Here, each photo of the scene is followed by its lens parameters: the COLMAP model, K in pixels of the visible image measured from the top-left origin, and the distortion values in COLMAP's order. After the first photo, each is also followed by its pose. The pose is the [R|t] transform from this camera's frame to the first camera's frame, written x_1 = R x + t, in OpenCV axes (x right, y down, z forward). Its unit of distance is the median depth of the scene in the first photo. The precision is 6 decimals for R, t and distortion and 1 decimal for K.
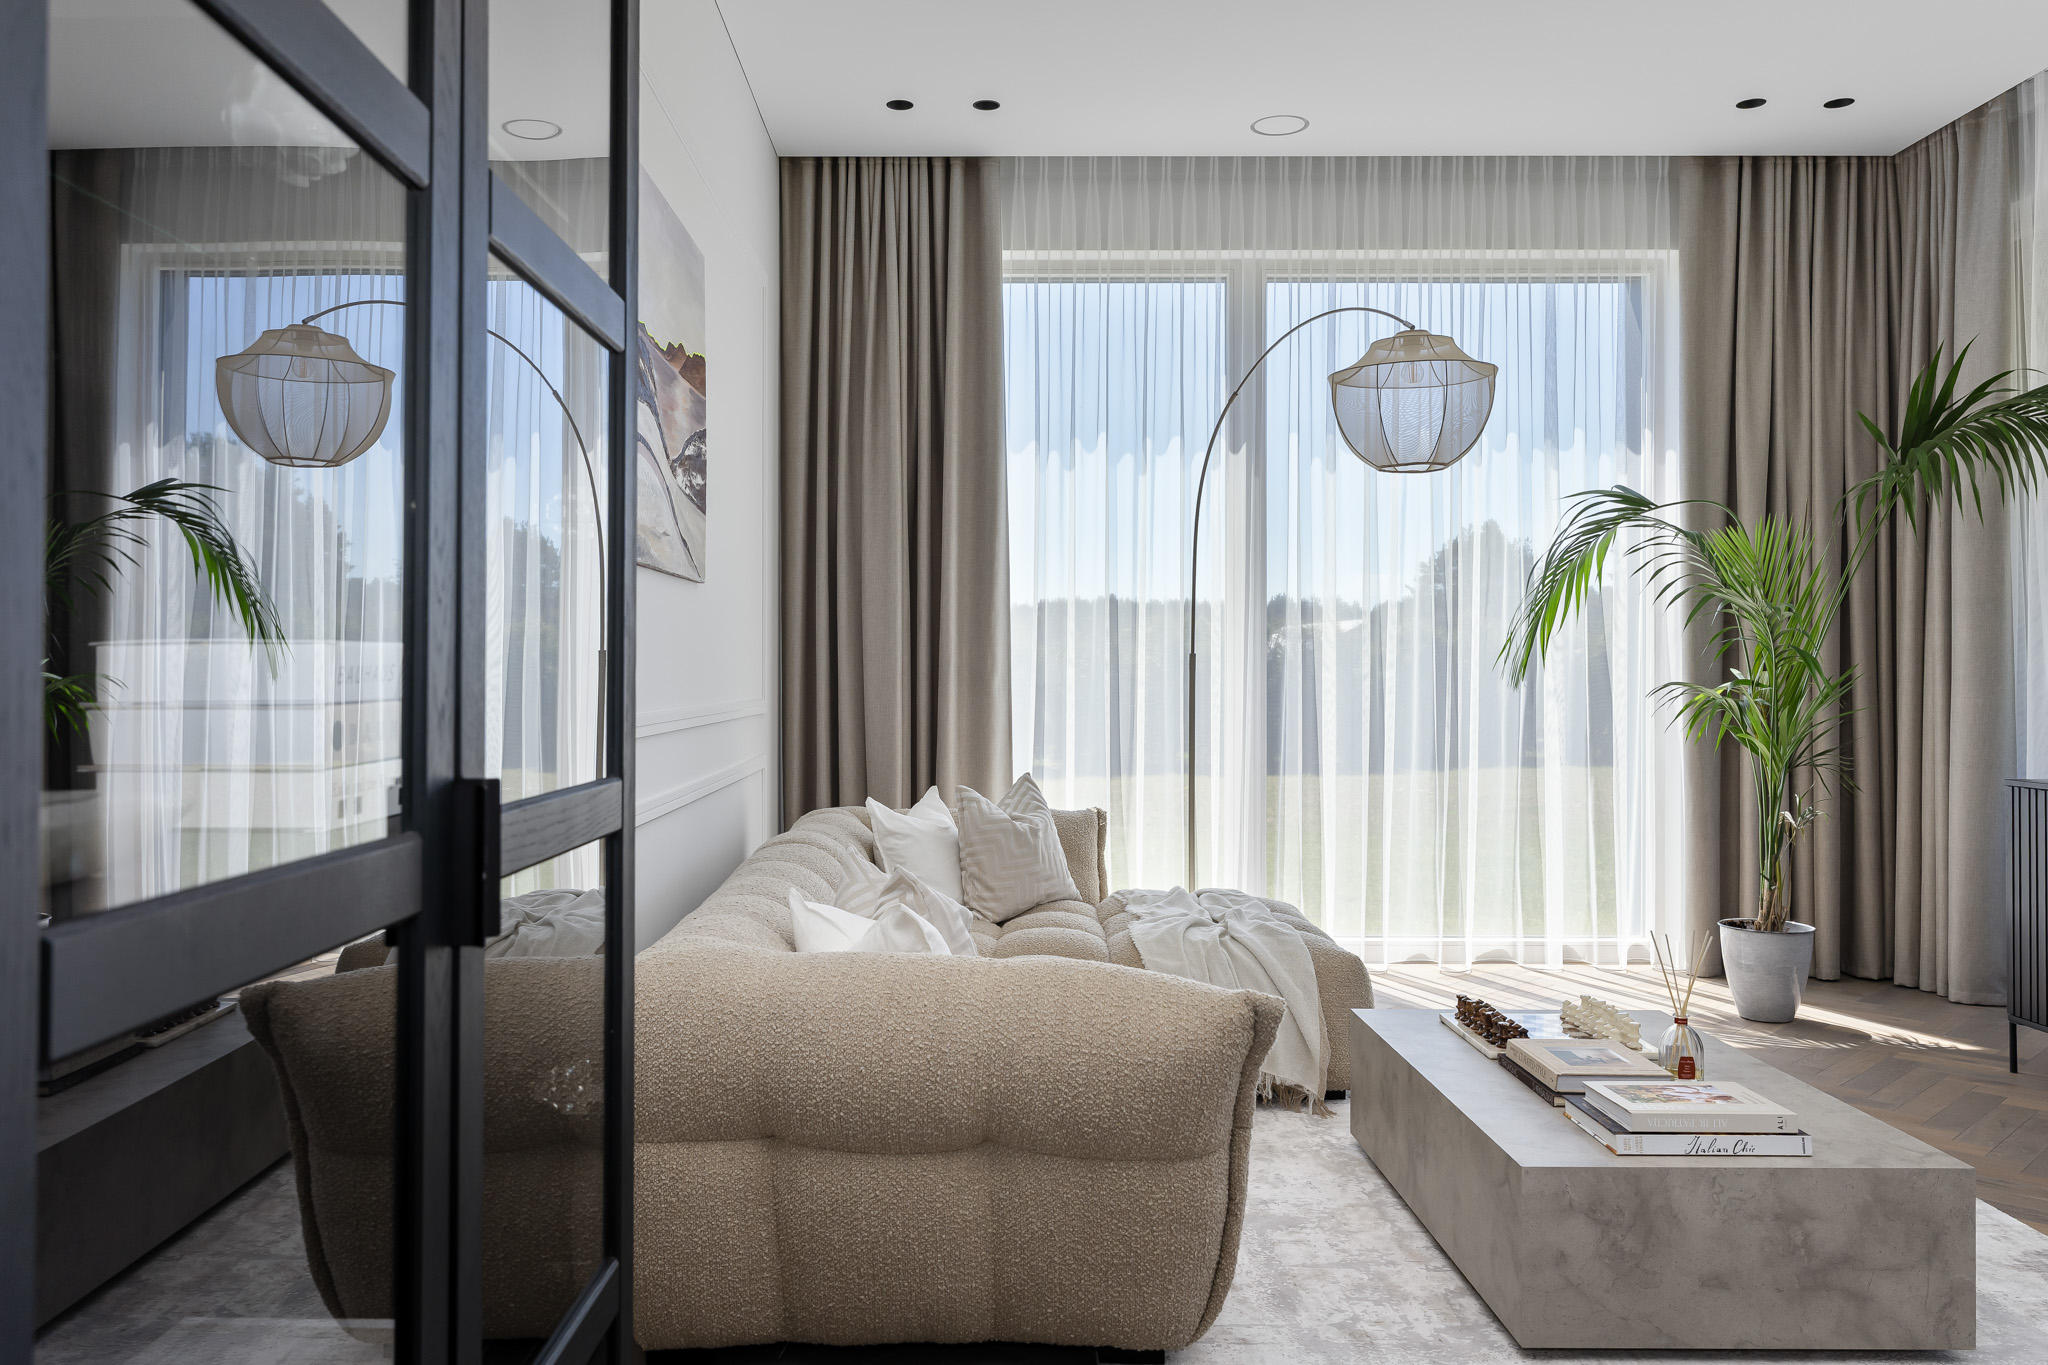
lens RADIAL K [[1598.3, 0, 1006.4], [0, 1598.3, 691.7], [0, 0, 1]] dist [0.010694, -0.007884]
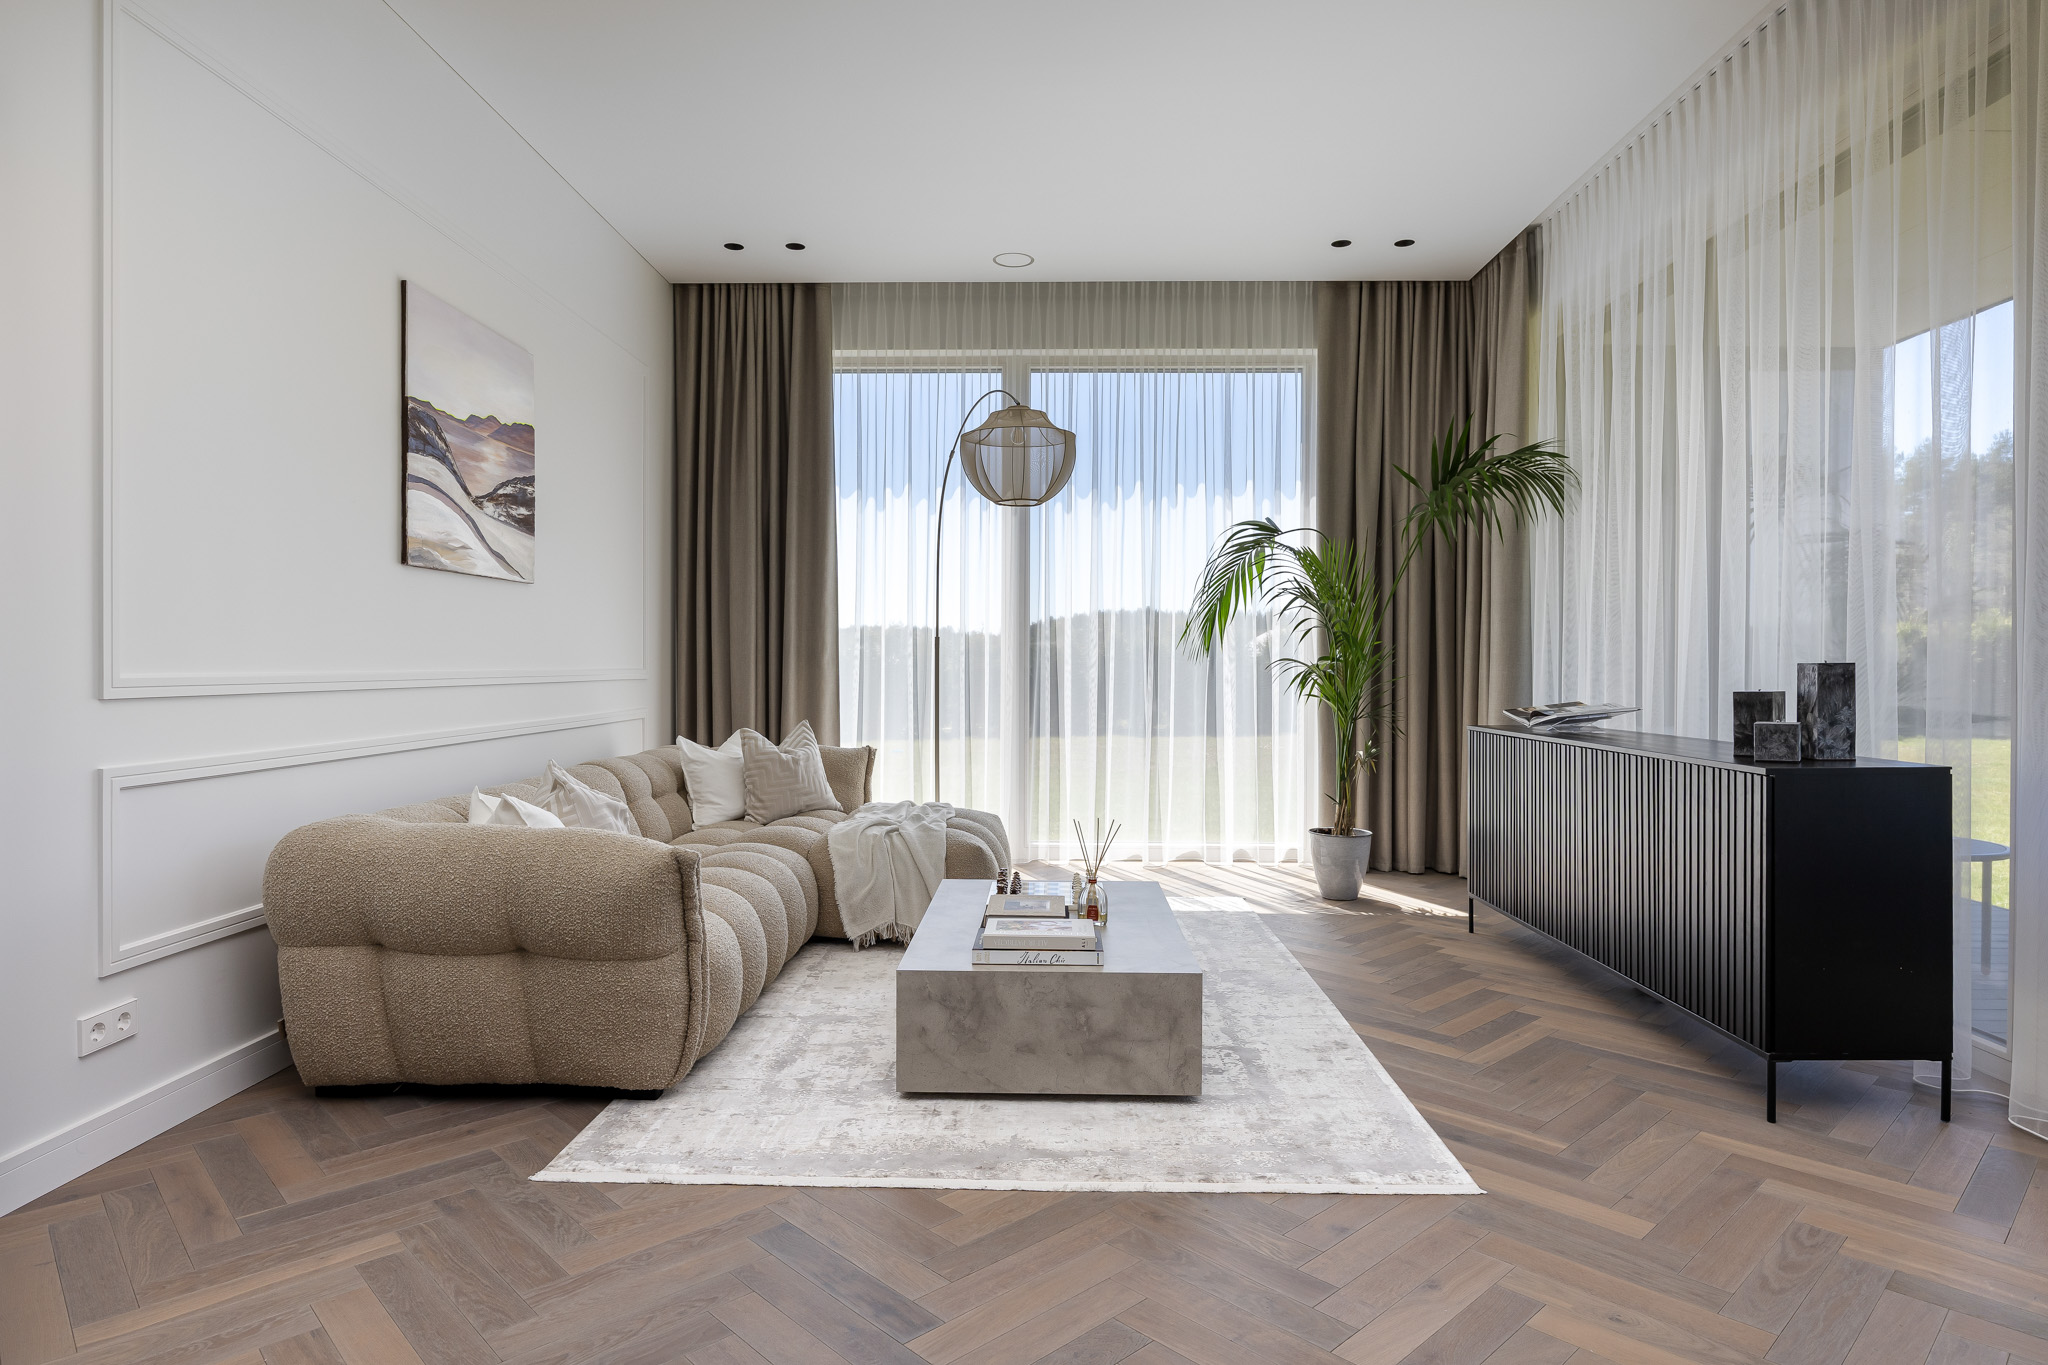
lens RADIAL K [[1185.8, 0, 1019.3], [0, 1185.8, 690.1], [0, 0, 1]] dist [-0.002875, 0.004340]
pose [[0.999772, 0.003133, -0.021141, 0.210530], [-0.002912, 0.999940, 0.010518, 0.011846], [0.021173, -0.010454, 0.999721, -0.042000]]
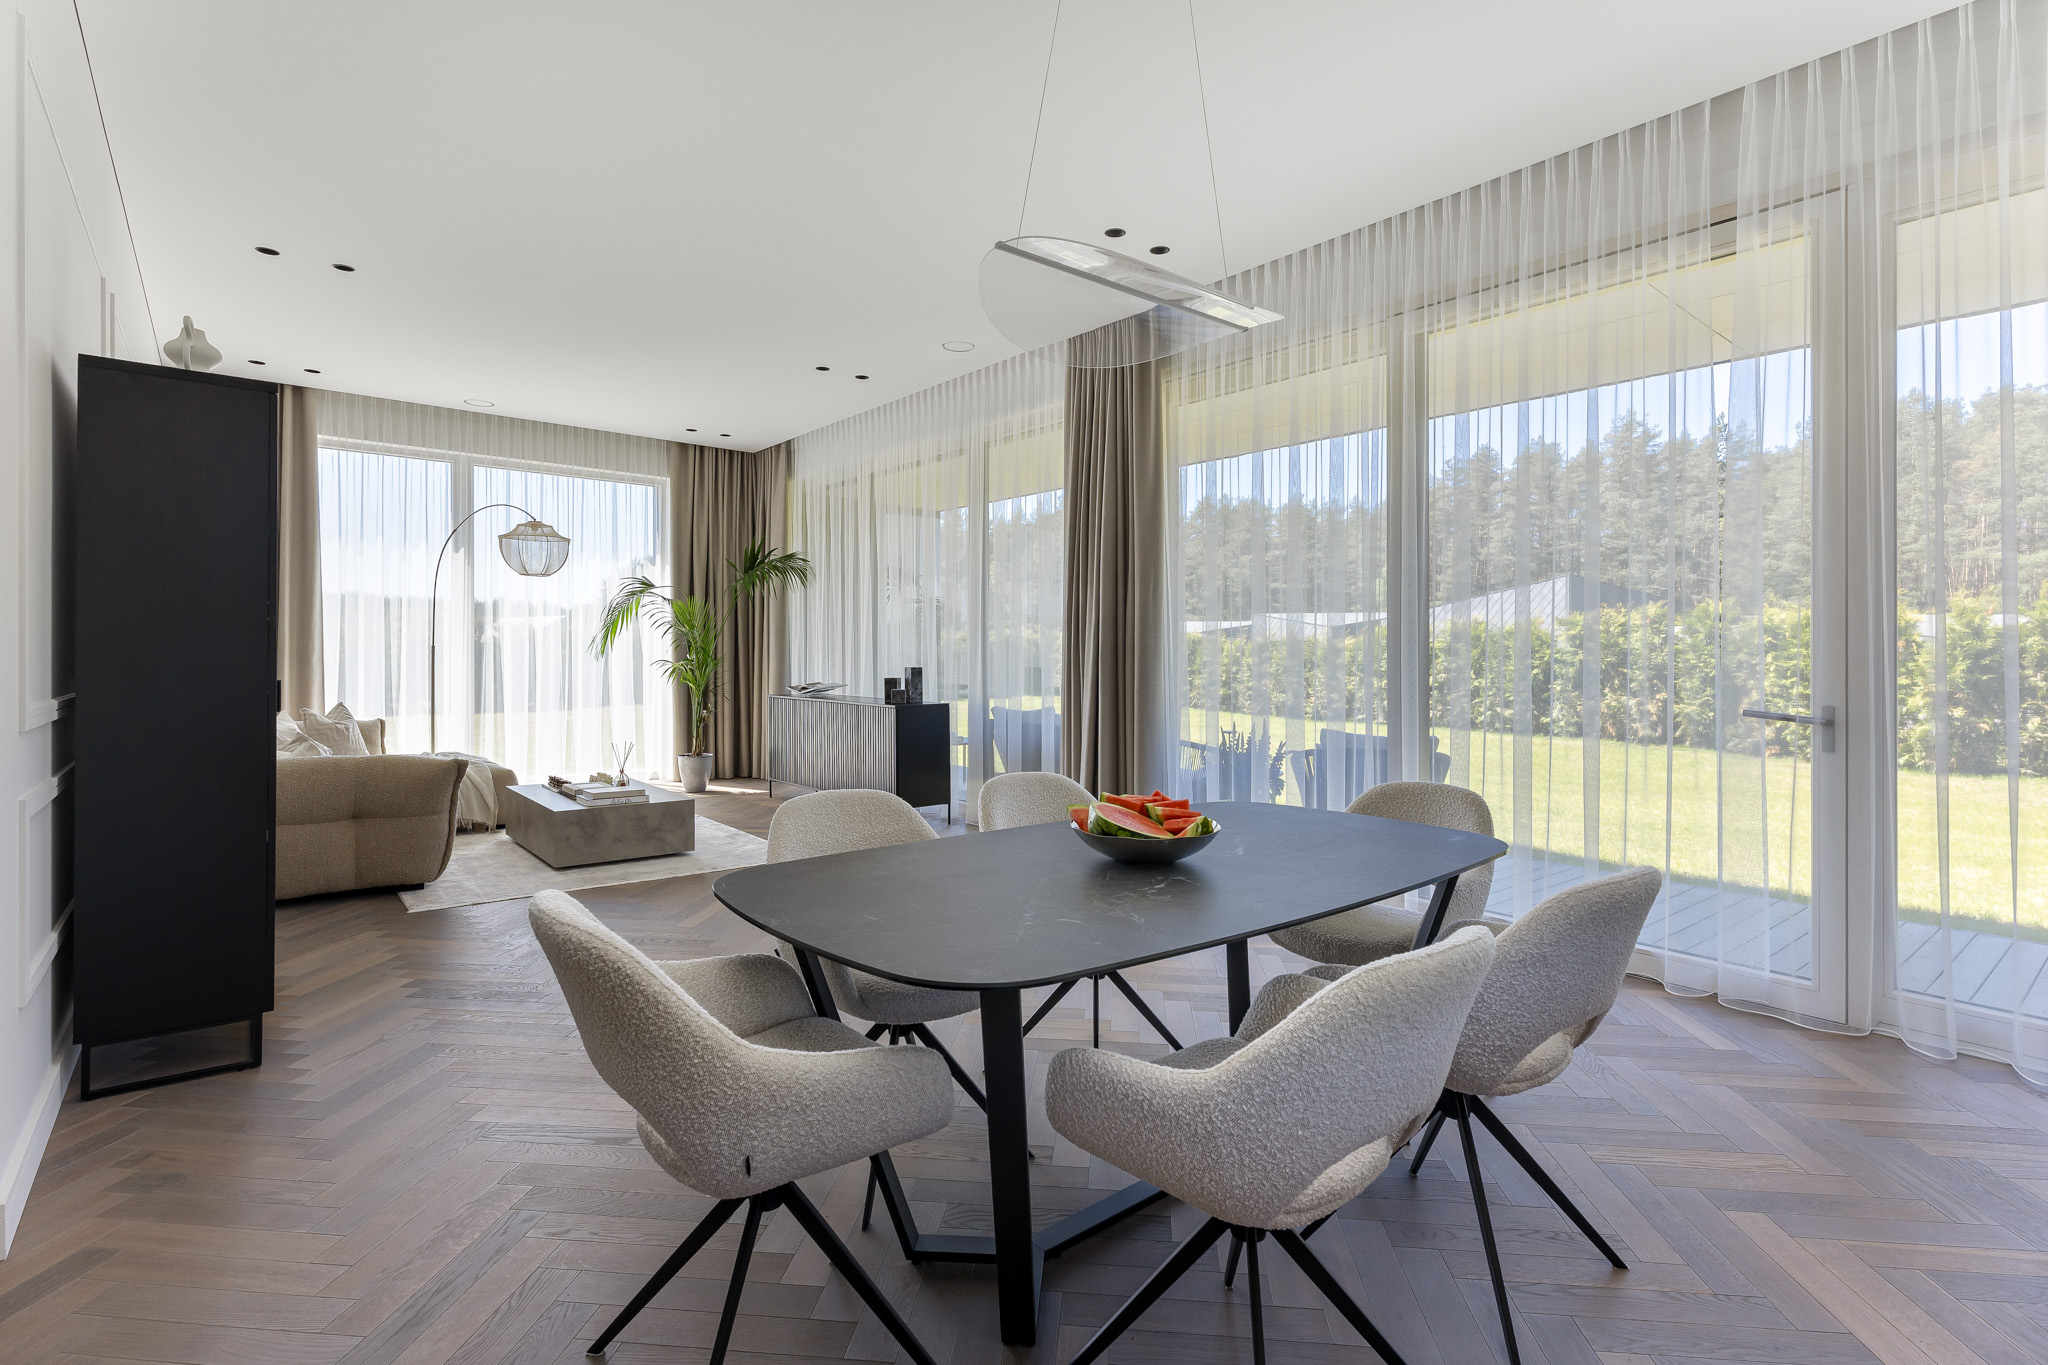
lens RADIAL K [[941.7, 0, 1005.3], [0, 941.7, 670.0], [0, 0, 1]] dist [0.011241, 0.000371]
pose [[0.789595, -0.003669, 0.613617, -0.057750], [-0.000533, 0.999978, 0.006665, -0.000129], [-0.613628, -0.005590, 0.789575, -0.482135]]
